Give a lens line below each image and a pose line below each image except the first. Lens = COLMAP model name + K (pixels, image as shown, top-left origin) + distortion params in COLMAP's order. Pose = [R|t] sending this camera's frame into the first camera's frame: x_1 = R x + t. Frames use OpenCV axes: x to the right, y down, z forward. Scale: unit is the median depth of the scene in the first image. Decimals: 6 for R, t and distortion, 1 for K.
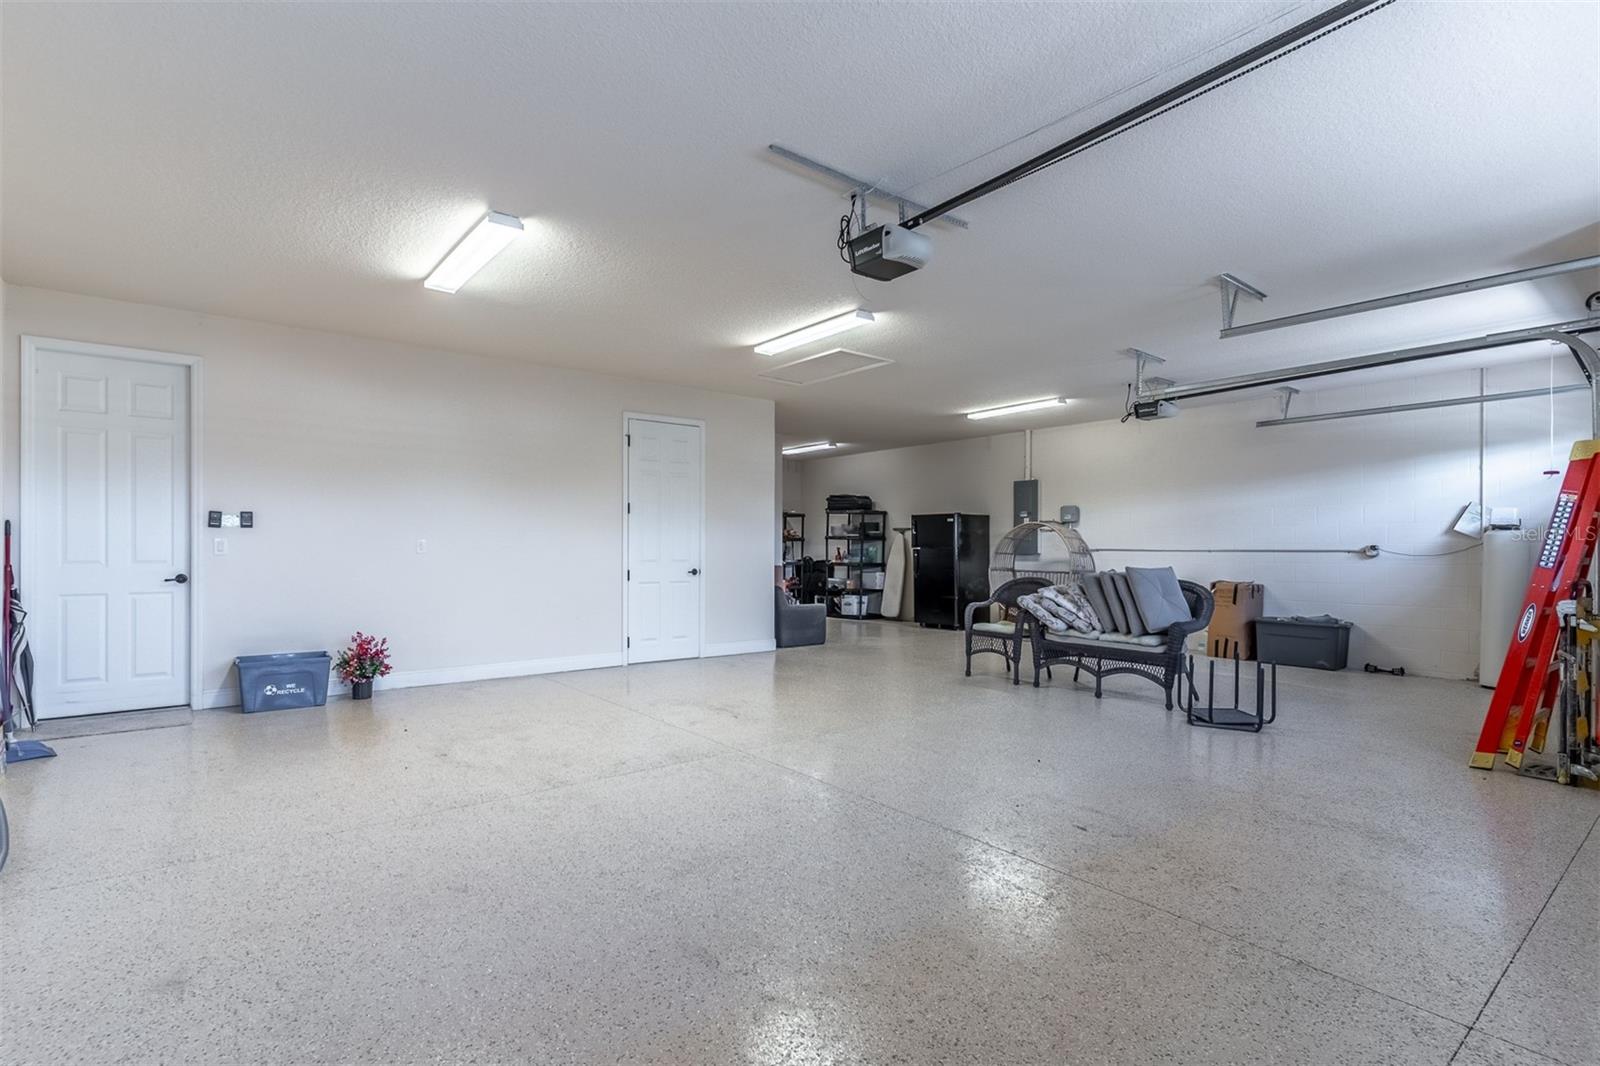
lens RADIAL K [[772.4, 0, 801.3], [0, 772.4, 538.1], [0, 0, 1]] dist [0.000188, -0.000034]
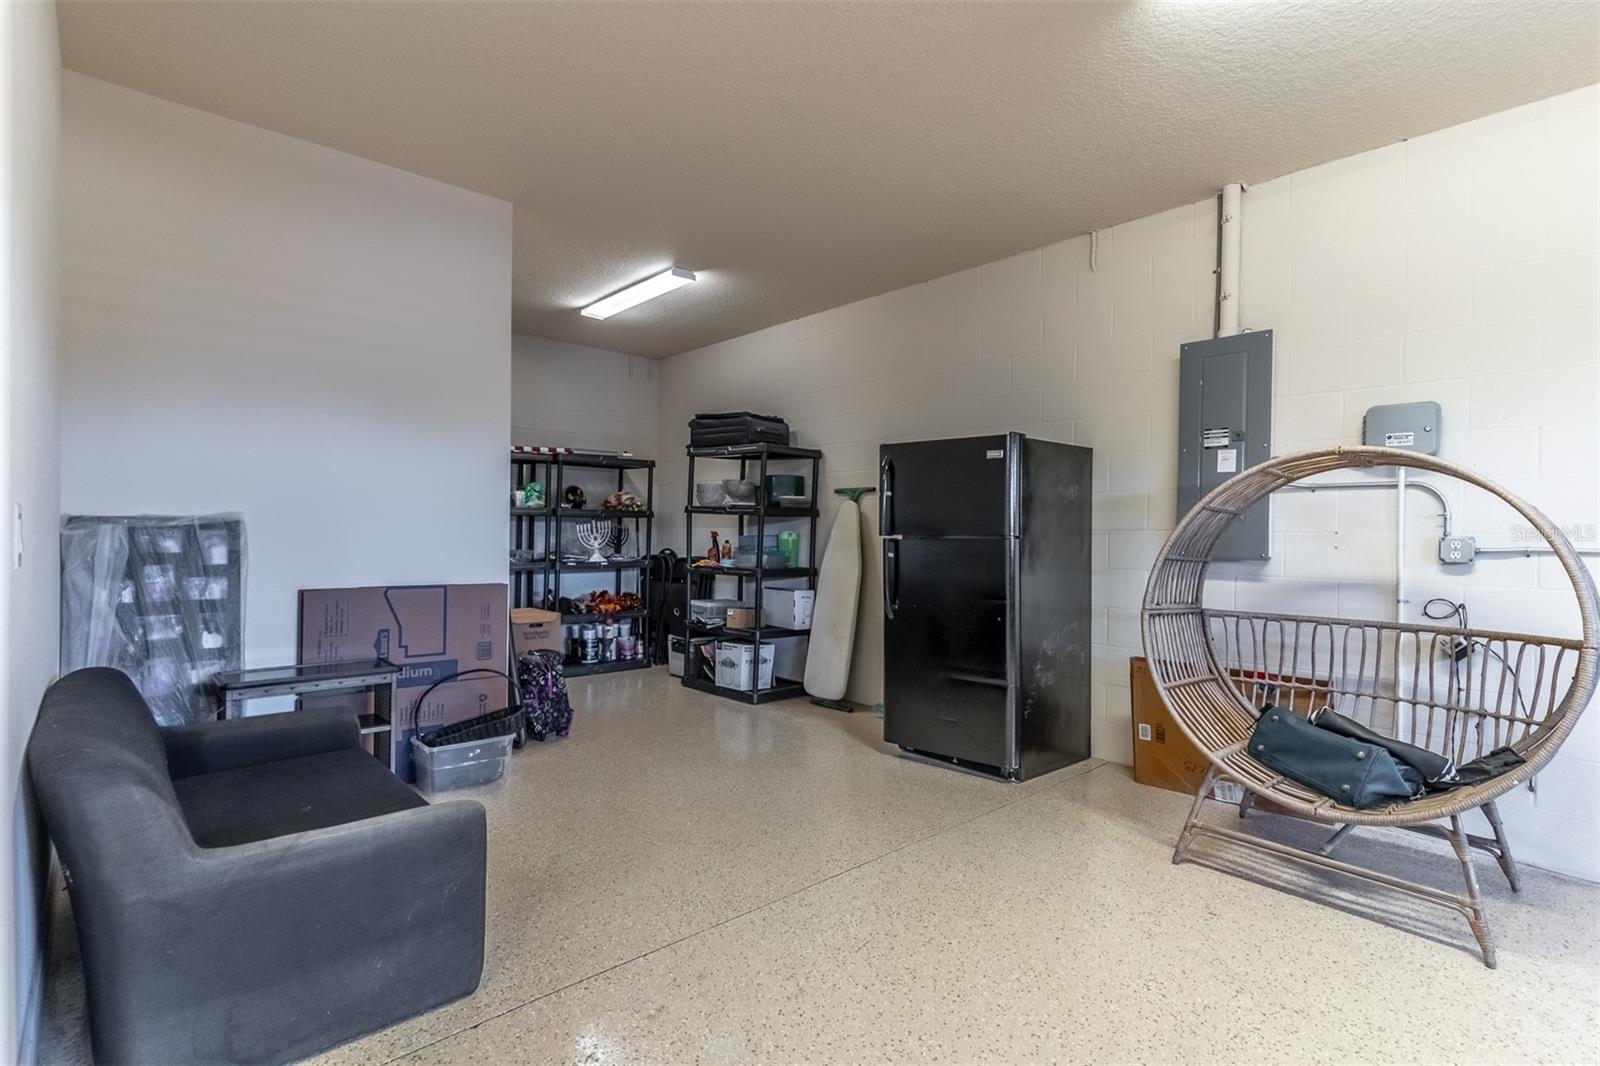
lens RADIAL K [[772.4, 0, 799.1], [0, 772.4, 532.4], [0, 0, 1]] dist [0.000188, -0.000034]
pose [[0.998538, 0.010714, 0.052980, 0.075859], [-0.011511, 0.999825, 0.014761, 0.005463], [-0.052812, -0.015350, 0.998486, 0.566056]]
